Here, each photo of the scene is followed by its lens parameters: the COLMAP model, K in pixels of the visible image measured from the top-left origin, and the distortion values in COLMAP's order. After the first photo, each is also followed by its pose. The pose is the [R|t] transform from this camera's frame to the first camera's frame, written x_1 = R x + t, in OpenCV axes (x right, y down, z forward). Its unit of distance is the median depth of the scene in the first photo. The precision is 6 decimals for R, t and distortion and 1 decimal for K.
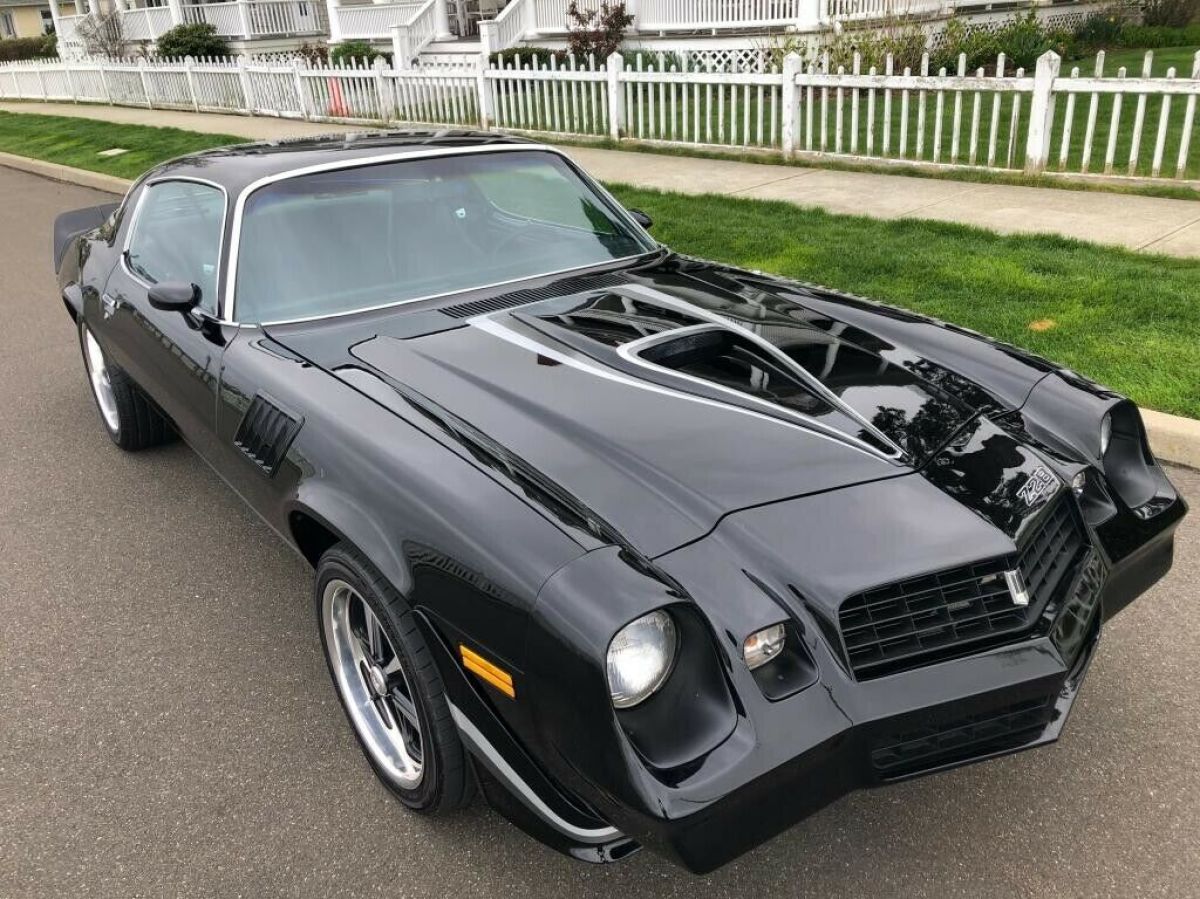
lens RADIAL K [[1000.8, 0, 593.9], [0, 1000.8, 449.3], [0, 0, 1]] dist [0.027388, -0.006301]
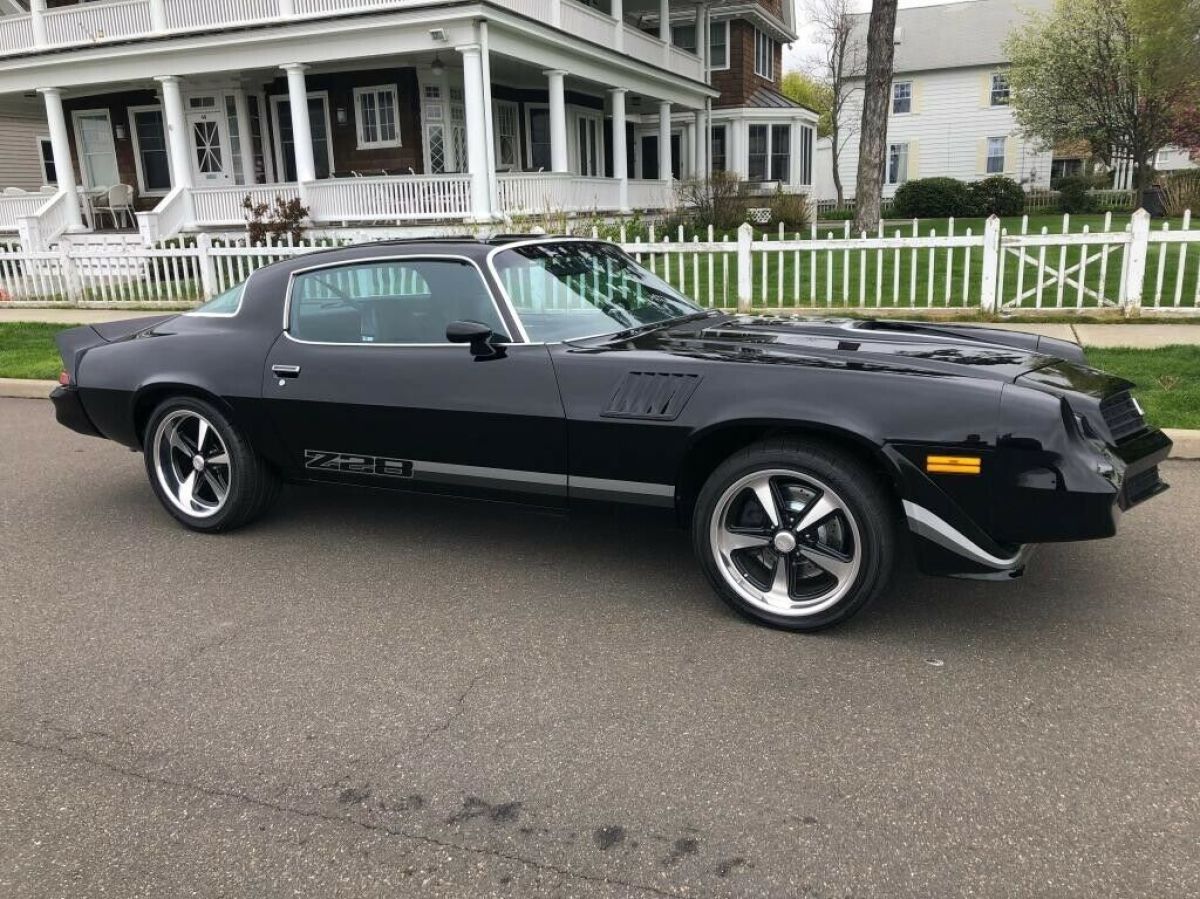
lens RADIAL K [[1000.8, 0, 596.5], [0, 1000.8, 449.7], [0, 0, 1]] dist [0.027388, -0.006301]
pose [[0.899075, -0.080019, 0.430420, -0.363026], [0.163490, 0.973395, -0.160540, 0.097773], [-0.406123, 0.214707, 0.888237, -0.068252]]
